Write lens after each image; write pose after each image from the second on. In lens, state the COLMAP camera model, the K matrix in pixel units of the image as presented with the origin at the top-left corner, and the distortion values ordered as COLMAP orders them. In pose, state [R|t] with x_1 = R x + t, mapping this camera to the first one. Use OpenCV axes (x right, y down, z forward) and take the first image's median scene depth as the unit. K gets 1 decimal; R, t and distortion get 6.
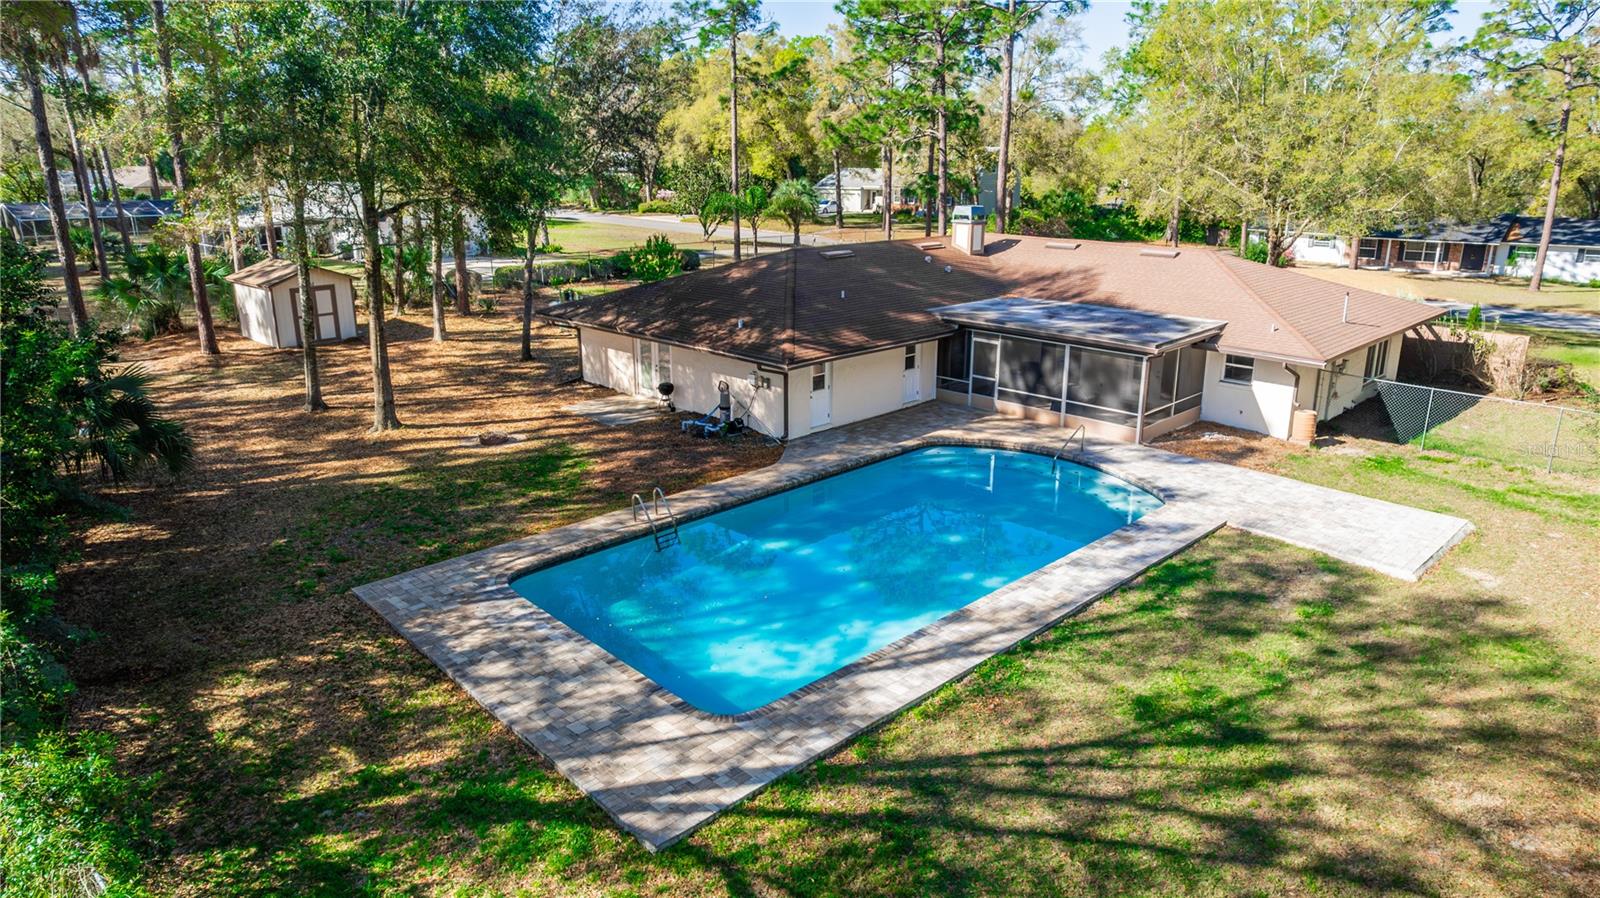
lens RADIAL K [[1042.1, 0, 793.5], [0, 1042.1, 456.8], [0, 0, 1]] dist [0.027771, -0.000198]
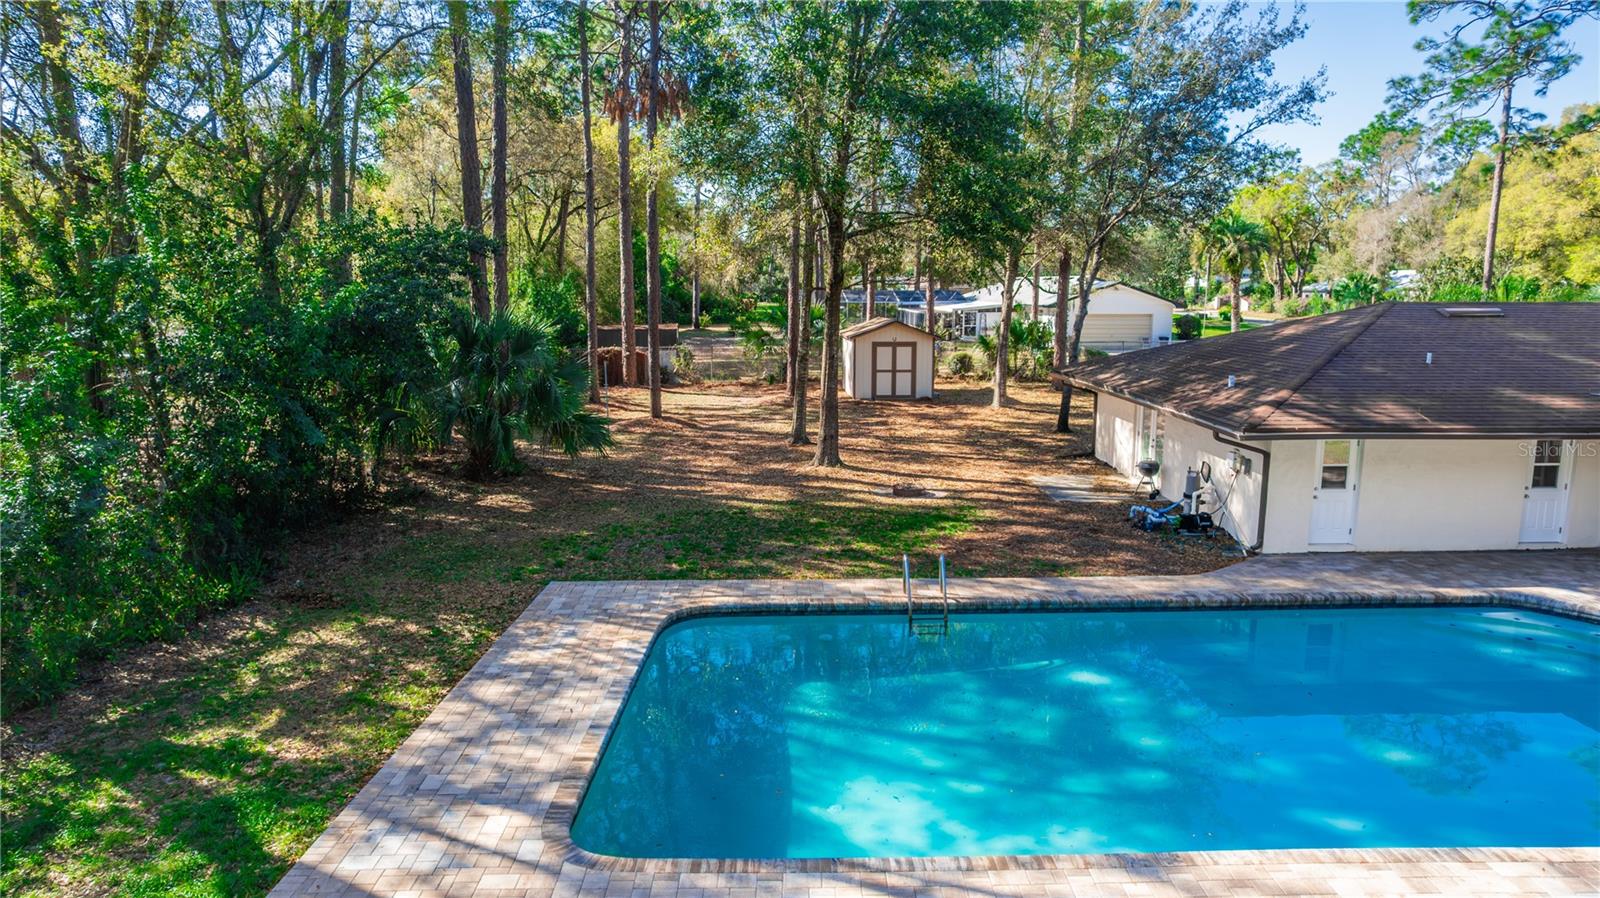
lens RADIAL K [[1036.4, 0, 800.0], [0, 1036.4, 449.0], [0, 0, 1]] dist [-0.039937, 0.040541]
pose [[0.731441, 0.112881, -0.672497, 0.266344], [-0.199416, 0.978499, -0.052650, 0.014991], [0.652095, 0.172617, 0.738224, 0.383441]]
